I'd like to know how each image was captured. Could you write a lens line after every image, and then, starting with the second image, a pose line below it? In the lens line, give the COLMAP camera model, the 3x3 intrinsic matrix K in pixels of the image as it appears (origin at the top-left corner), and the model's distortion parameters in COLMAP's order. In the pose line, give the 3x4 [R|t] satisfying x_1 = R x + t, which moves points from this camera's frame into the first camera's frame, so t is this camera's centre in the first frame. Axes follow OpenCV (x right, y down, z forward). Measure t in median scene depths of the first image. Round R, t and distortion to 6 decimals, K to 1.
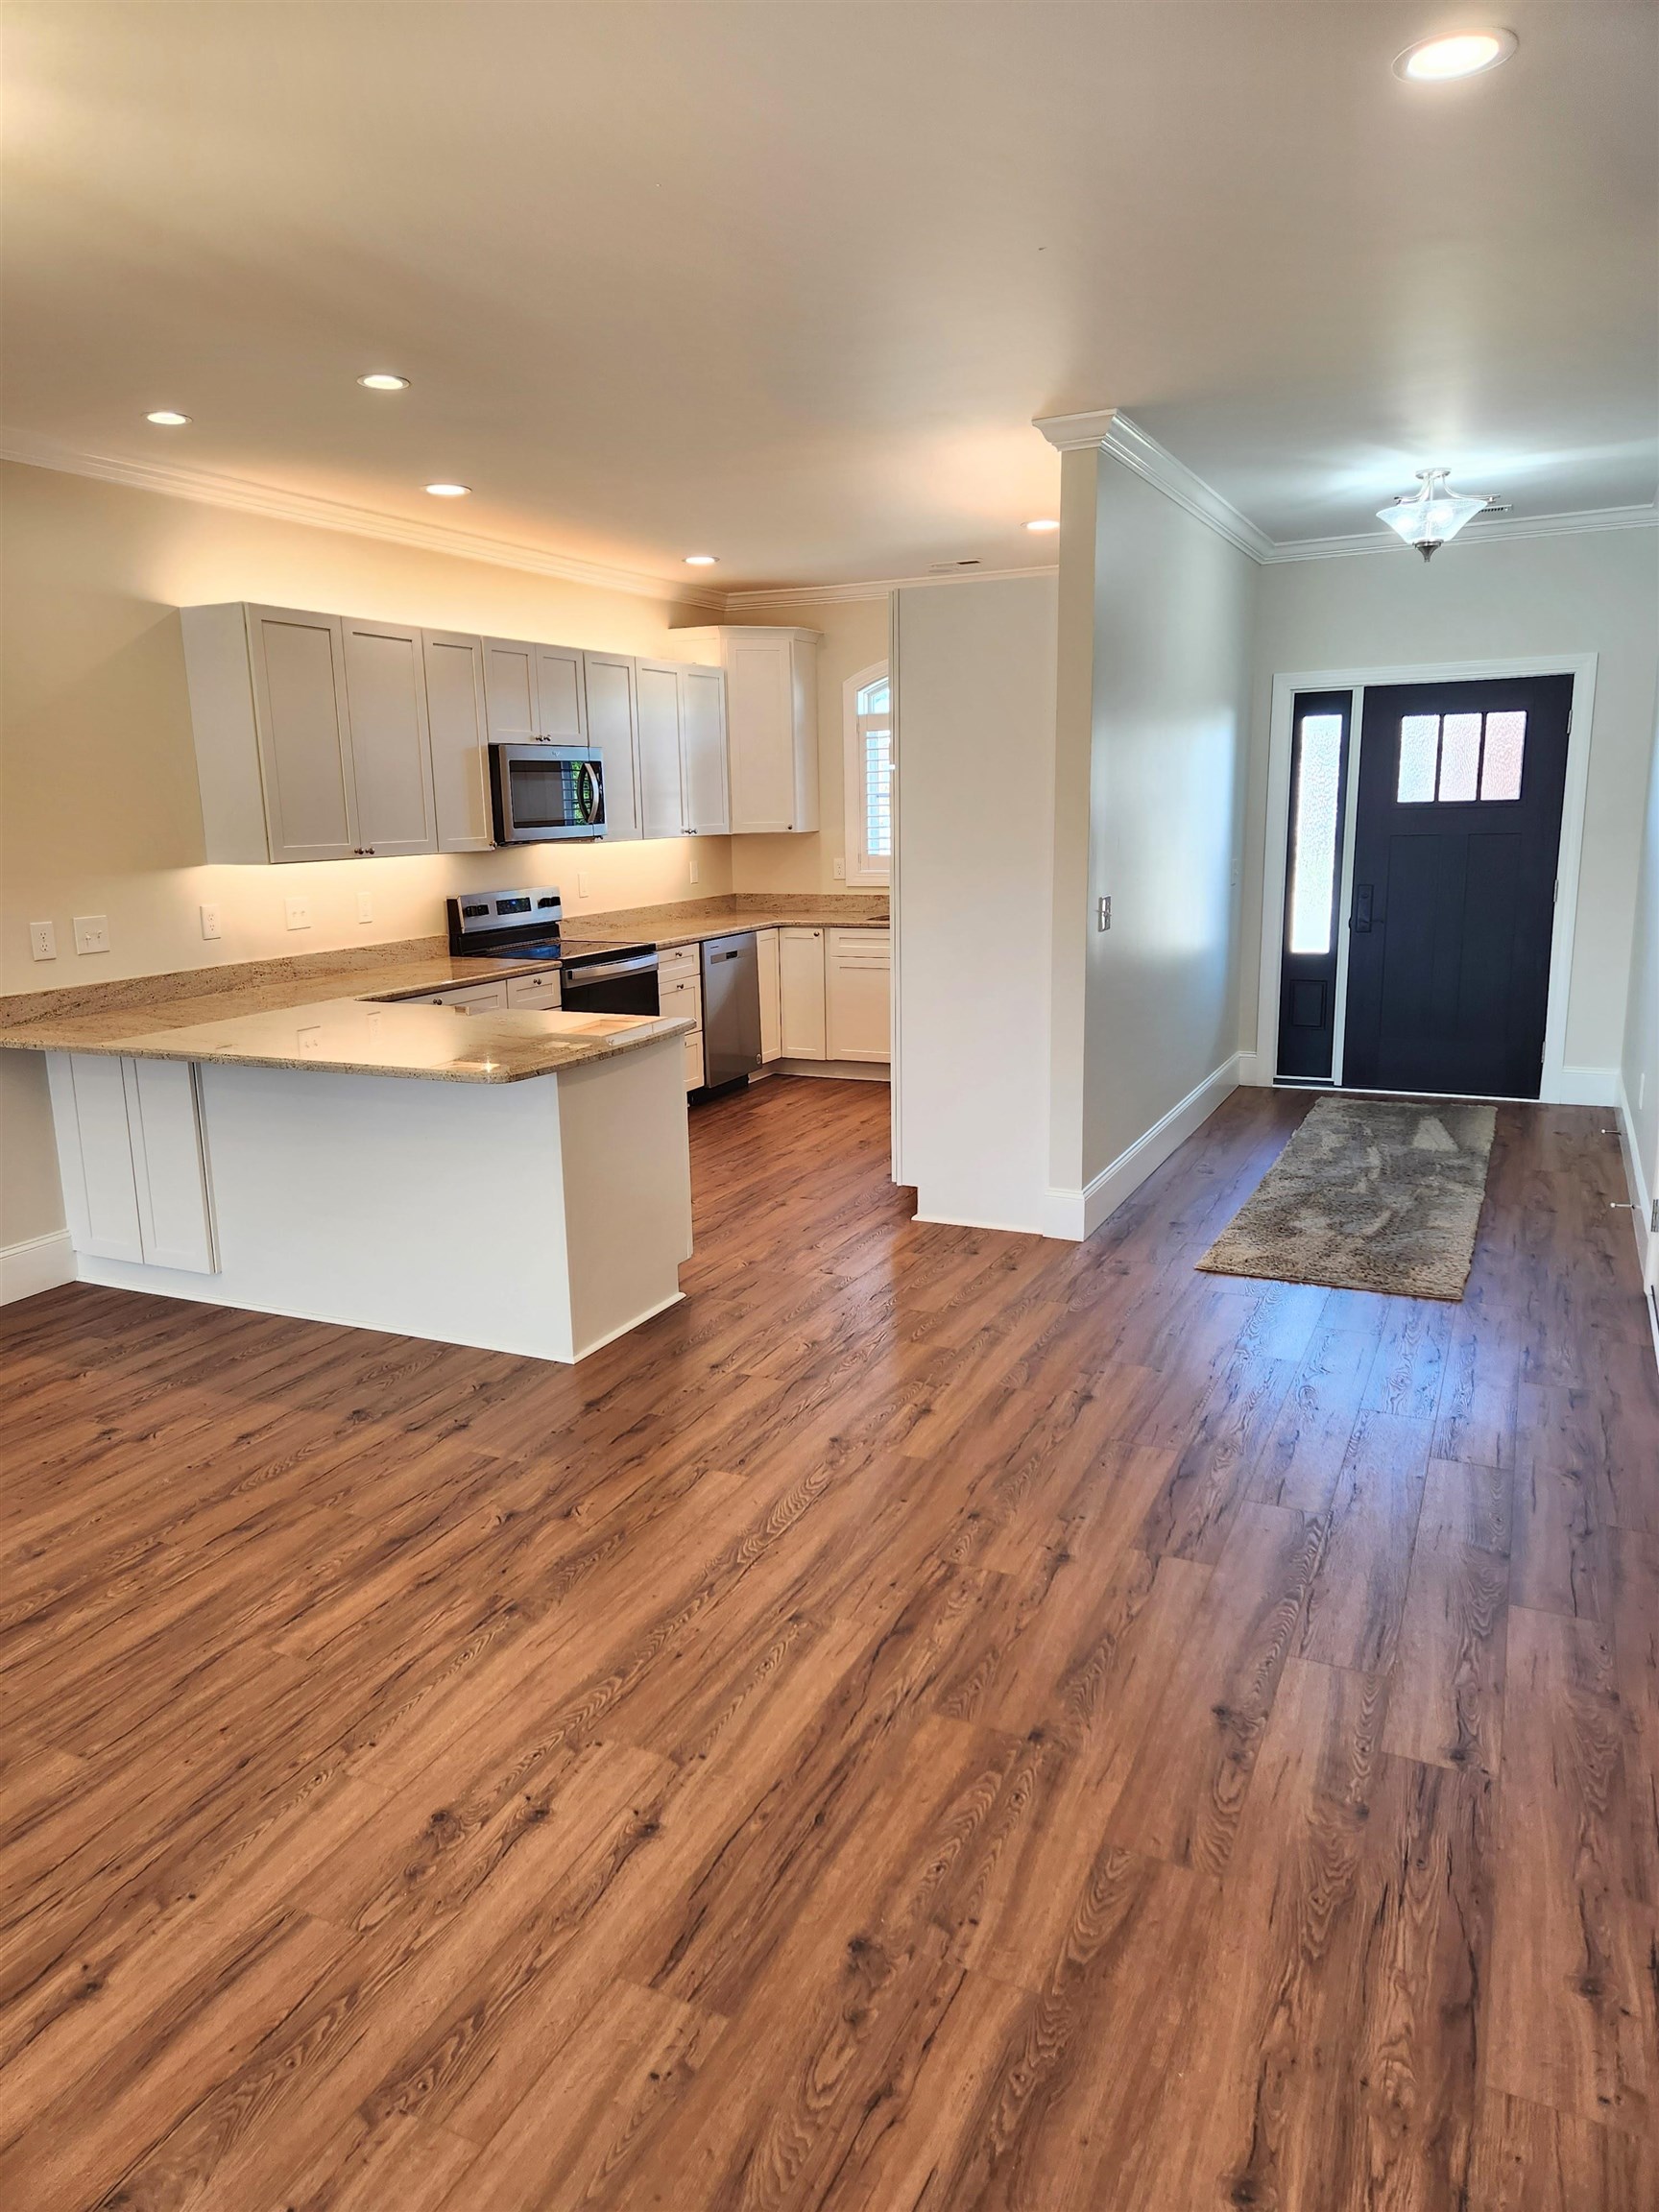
lens RADIAL K [[1497.4, 0, 814.1], [0, 1497.4, 1105.5], [0, 0, 1]] dist [0.075521, -0.063179]
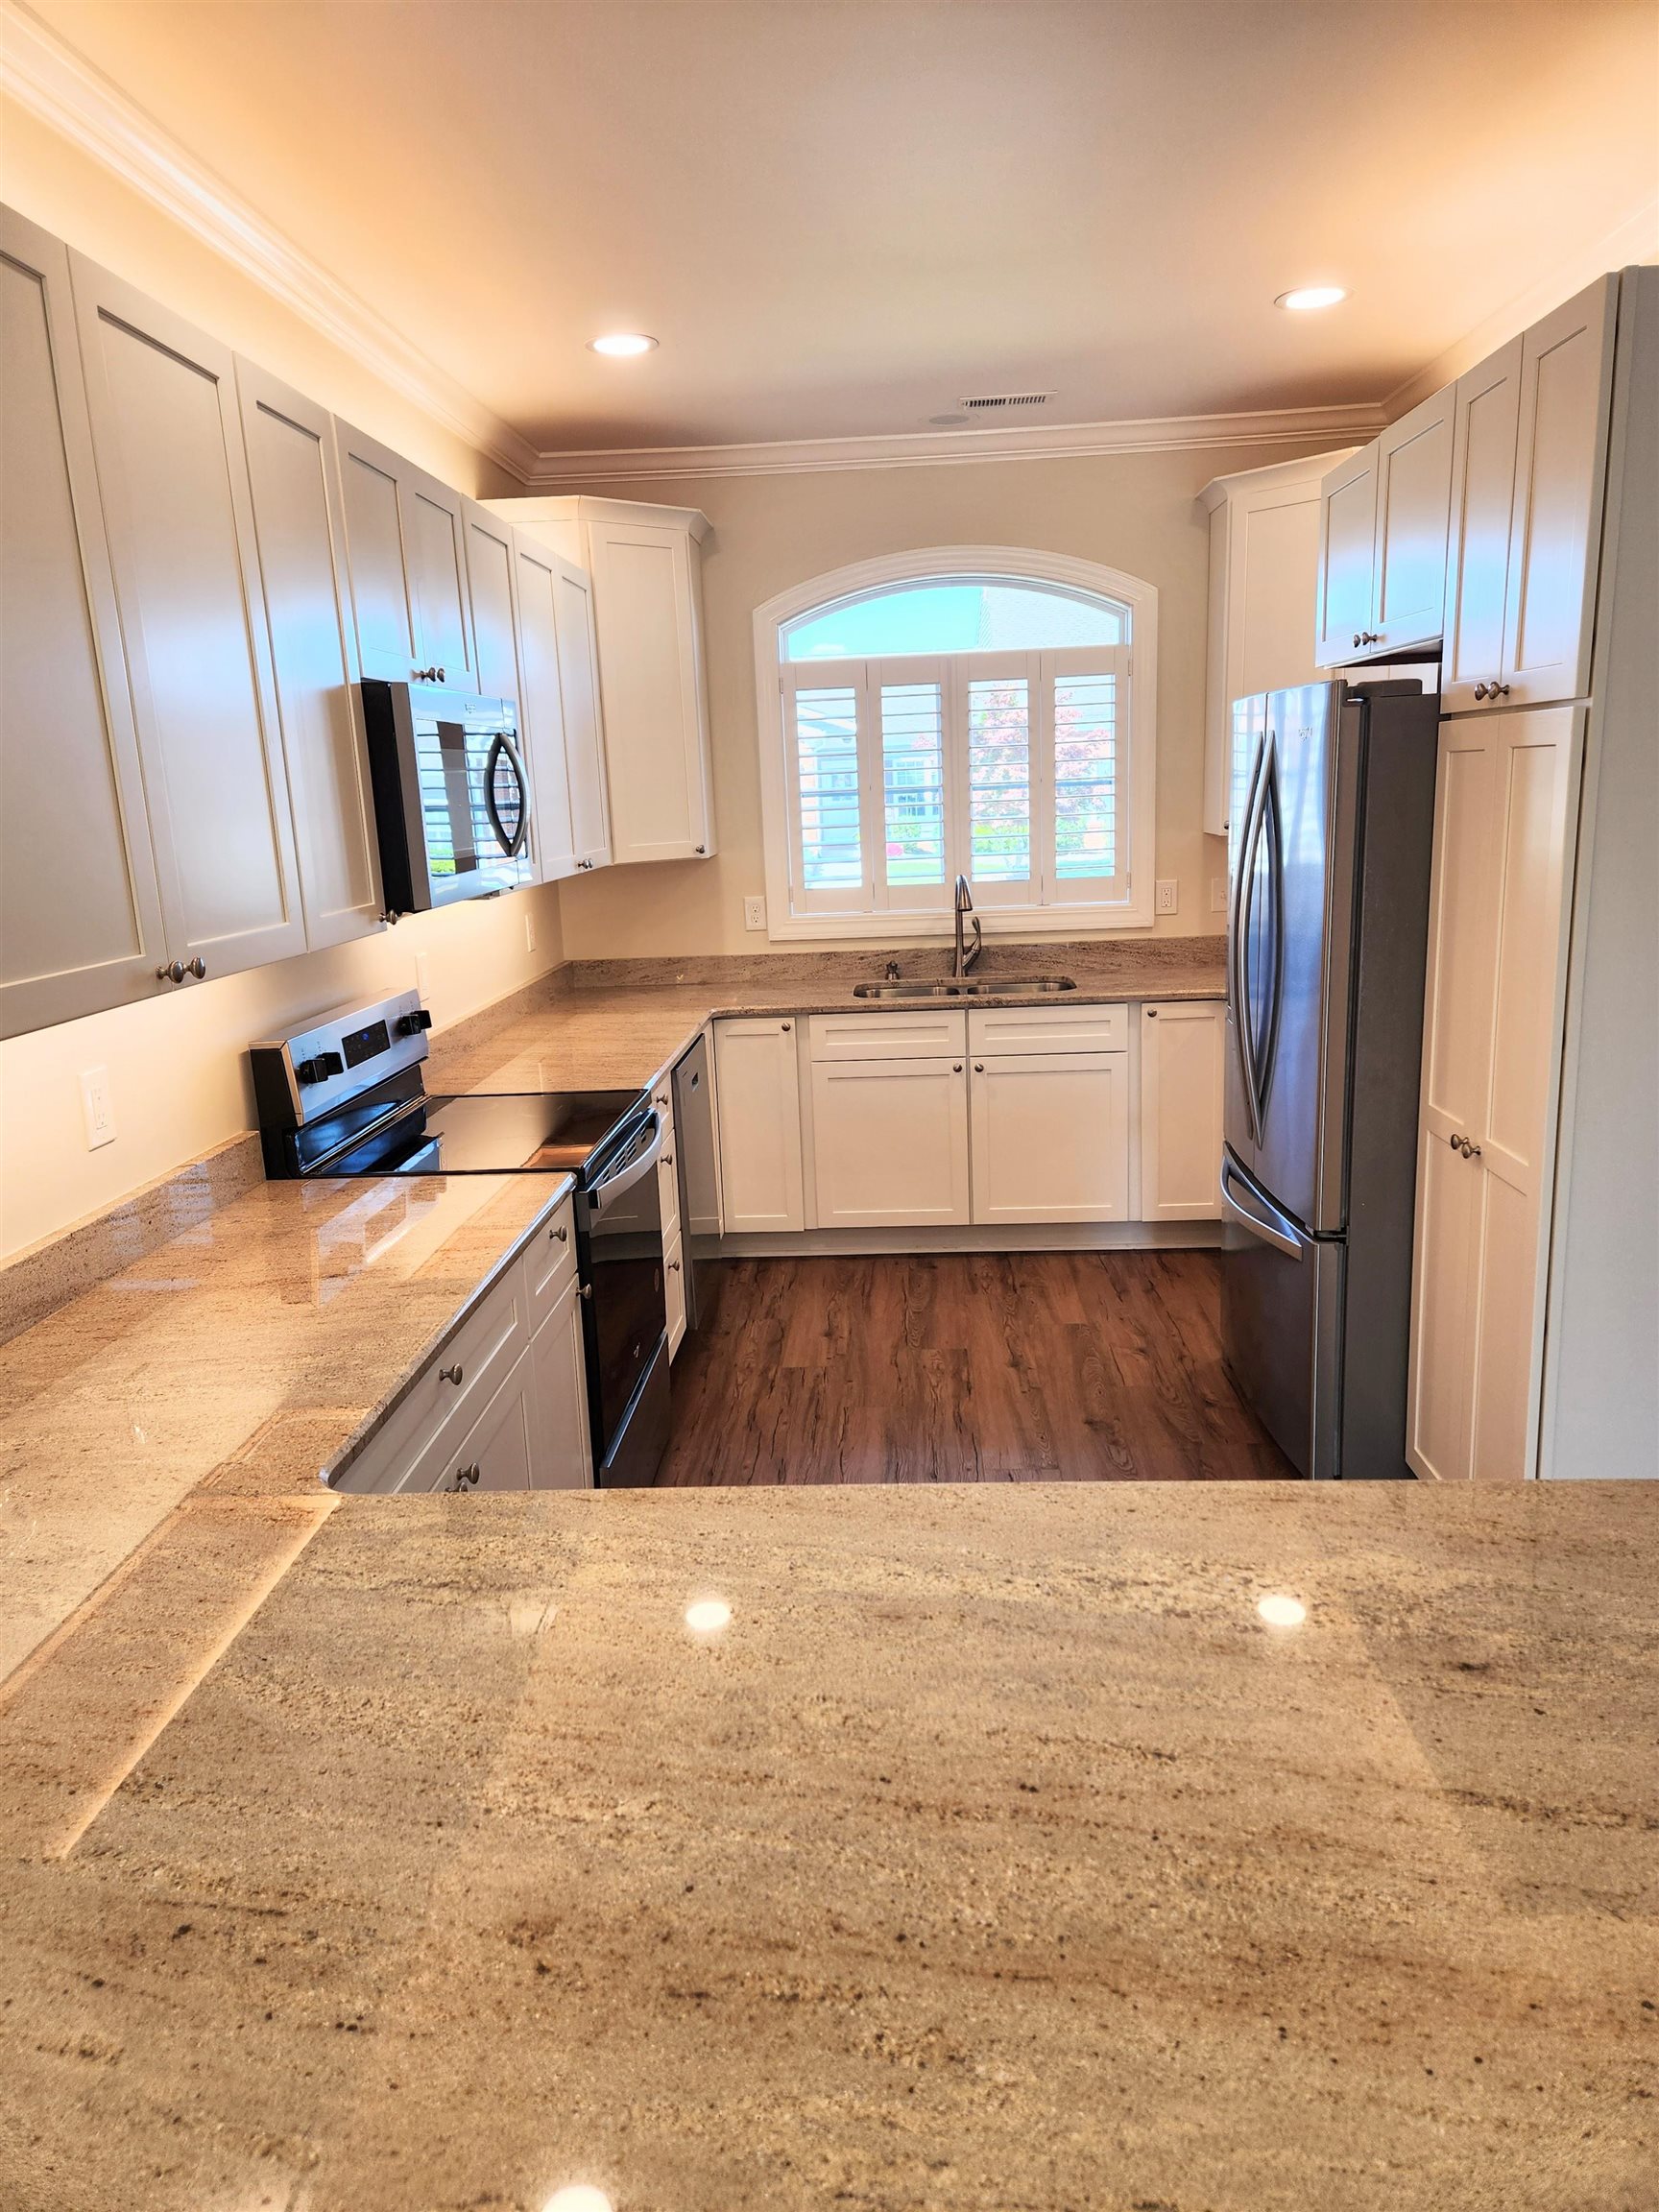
lens RADIAL K [[1497.4, 0, 828.9], [0, 1497.4, 1115.6], [0, 0, 1]] dist [0.075521, -0.063179]
pose [[0.925693, -0.101701, 0.364347, -0.530345], [0.101276, 0.994651, 0.020328, -0.233603], [-0.364465, 0.018082, 0.931041, 1.140280]]
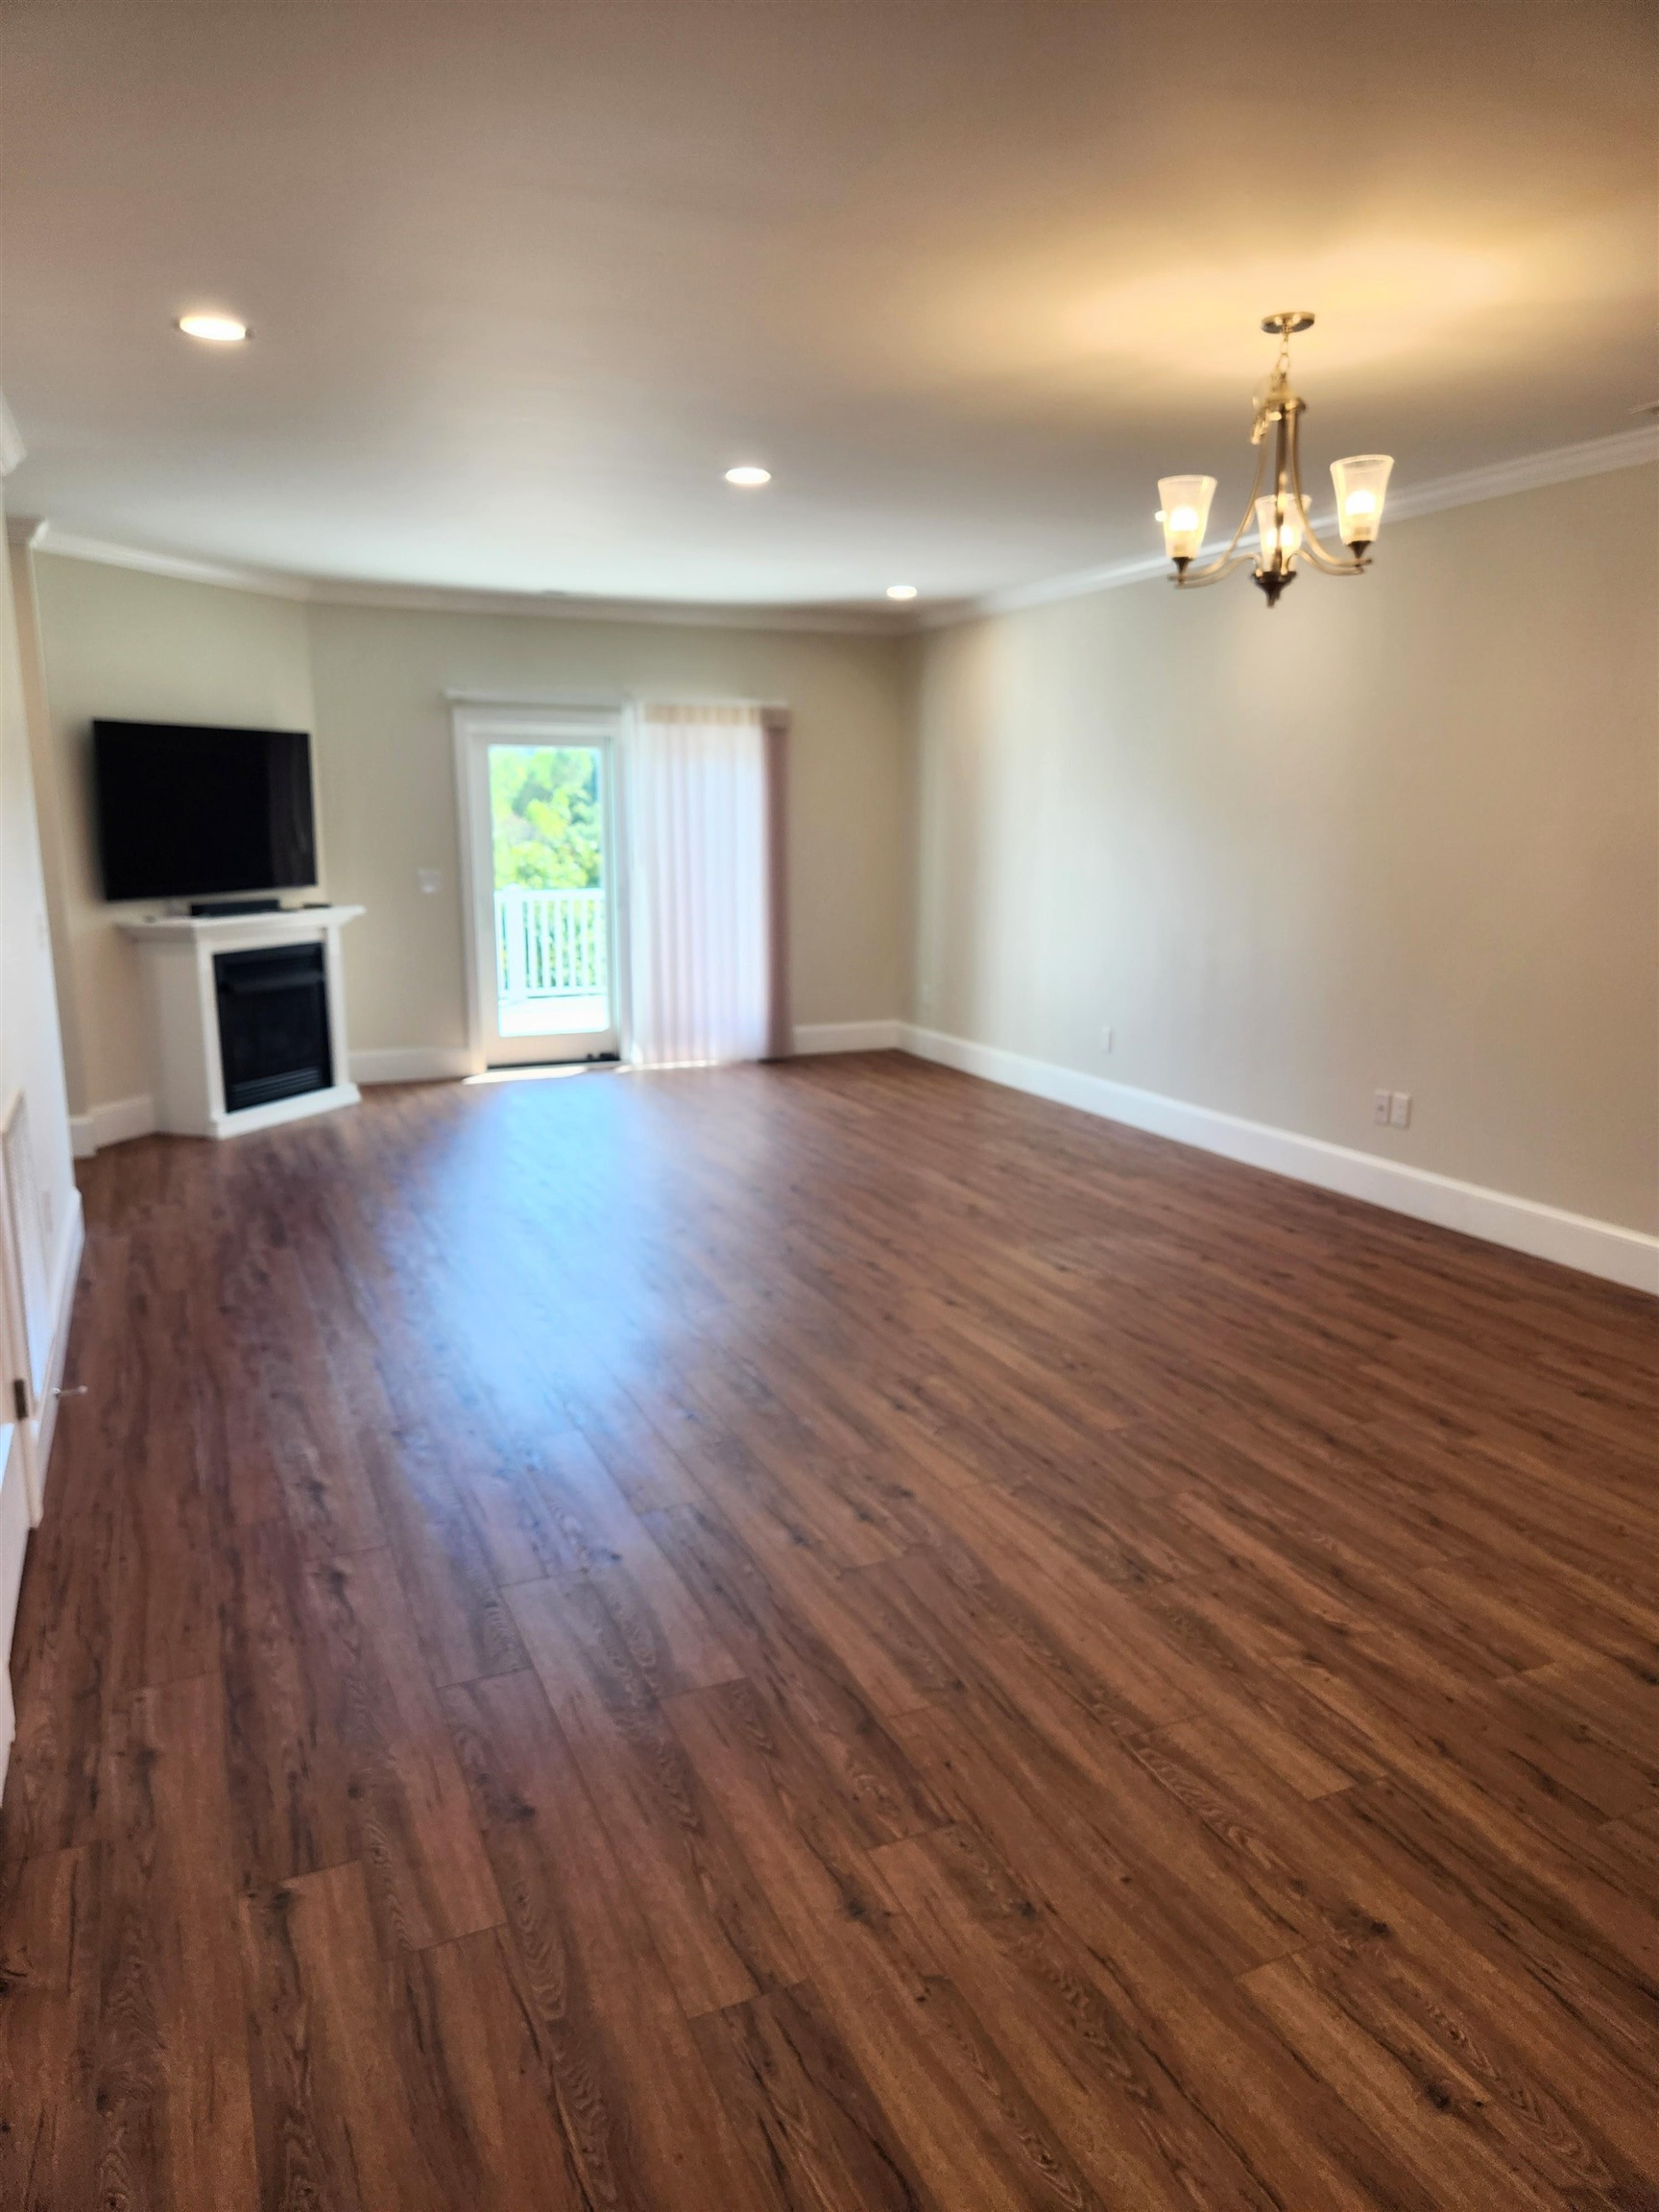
lens RADIAL K [[1497.4, 0, 843.0], [0, 1497.4, 1122.5], [0, 0, 1]] dist [0.075521, -0.063179]
pose [[-0.647991, 0.181057, -0.739815, 0.620667], [-0.141192, 0.925944, 0.350276, -0.286595], [0.748446, 0.331432, -0.574440, 1.264651]]
